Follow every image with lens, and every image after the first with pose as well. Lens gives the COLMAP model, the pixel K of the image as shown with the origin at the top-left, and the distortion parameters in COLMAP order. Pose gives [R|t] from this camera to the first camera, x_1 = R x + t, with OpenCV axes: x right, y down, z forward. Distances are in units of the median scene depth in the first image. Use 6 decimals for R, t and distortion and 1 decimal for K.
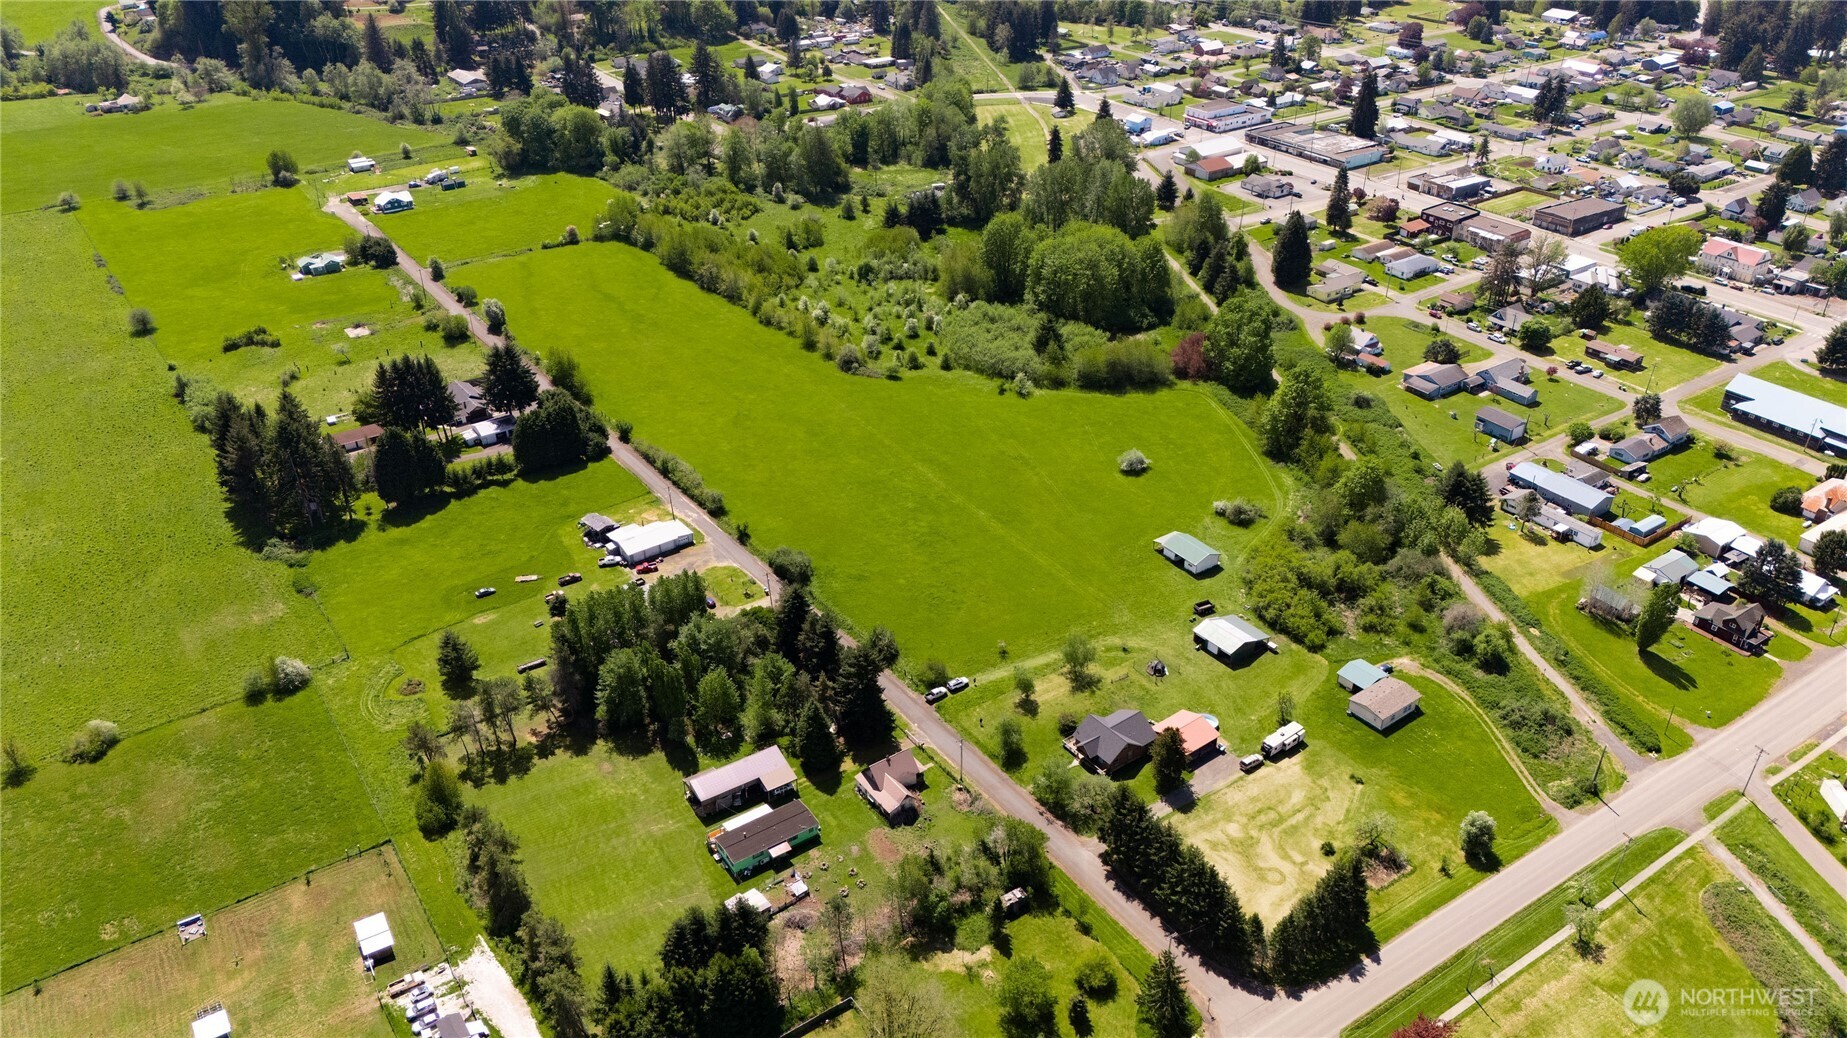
lens RADIAL K [[1355.8, 0, 928.4], [0, 1355.8, 527.6], [0, 0, 1]] dist [0.063807, -0.053027]
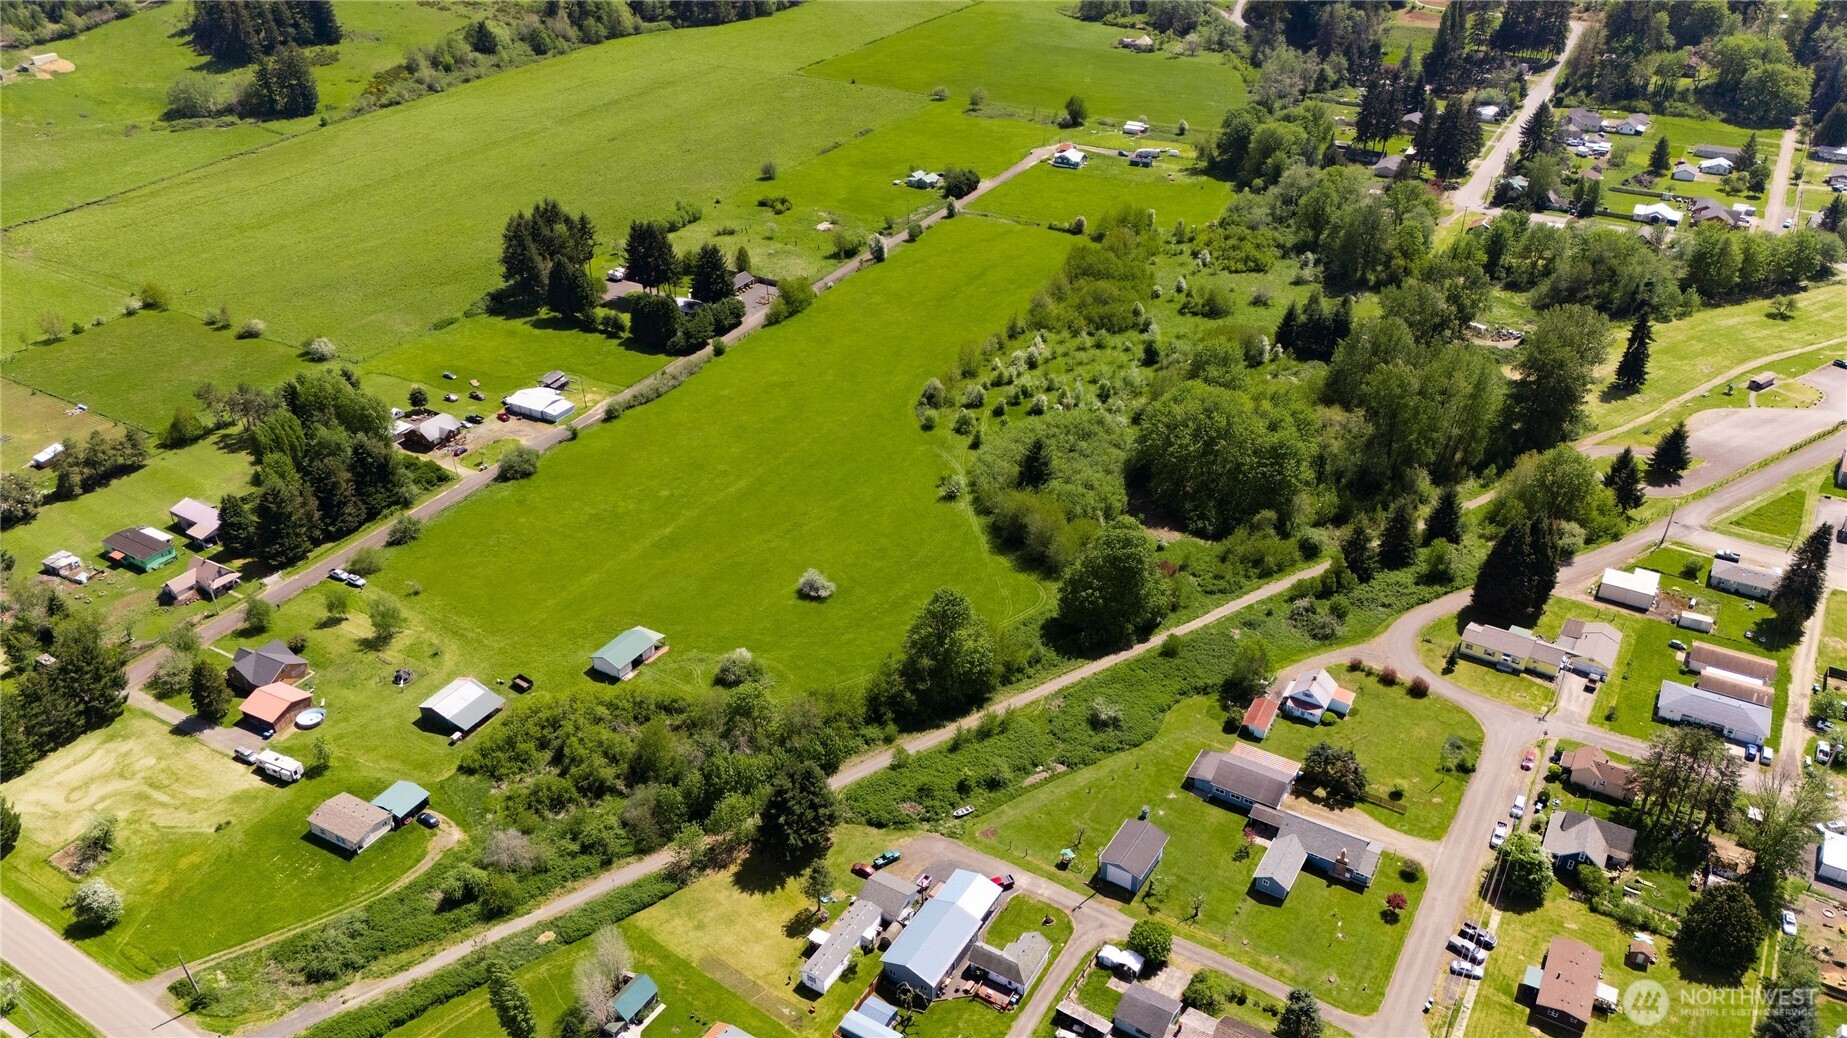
lens RADIAL K [[1355.8, 0, 928.4], [0, 1355.8, 527.6], [0, 0, 1]] dist [0.063807, -0.053027]
pose [[0.413463, 0.471562, -0.778896, 0.681539], [-0.466812, 0.844243, 0.263326, -0.277386], [0.781752, 0.254722, 0.569193, 0.458628]]
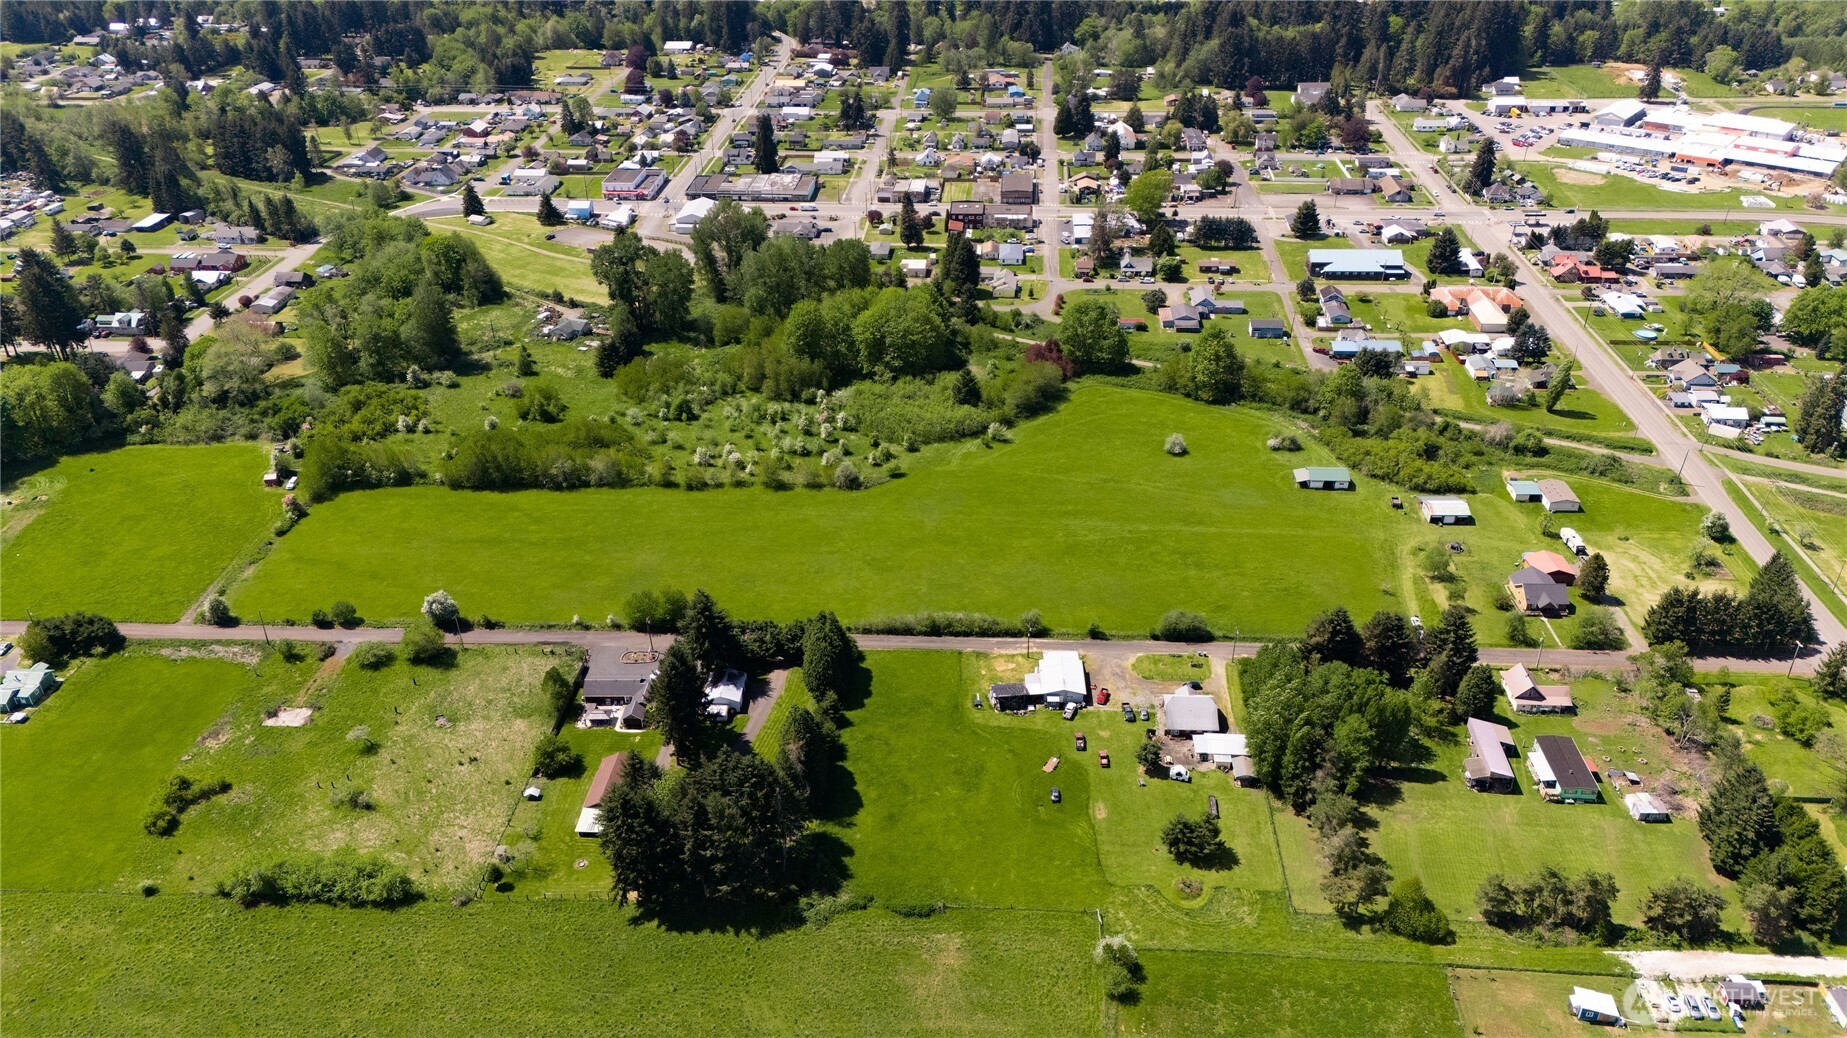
lens RADIAL K [[1355.8, 0, 928.4], [0, 1355.8, 527.6], [0, 0, 1]] dist [0.063807, -0.053027]
pose [[0.615936, -0.395459, 0.681348, -0.656710], [0.410100, 0.899405, 0.151292, -0.203077], [-0.672637, 0.186234, 0.716153, 0.263660]]
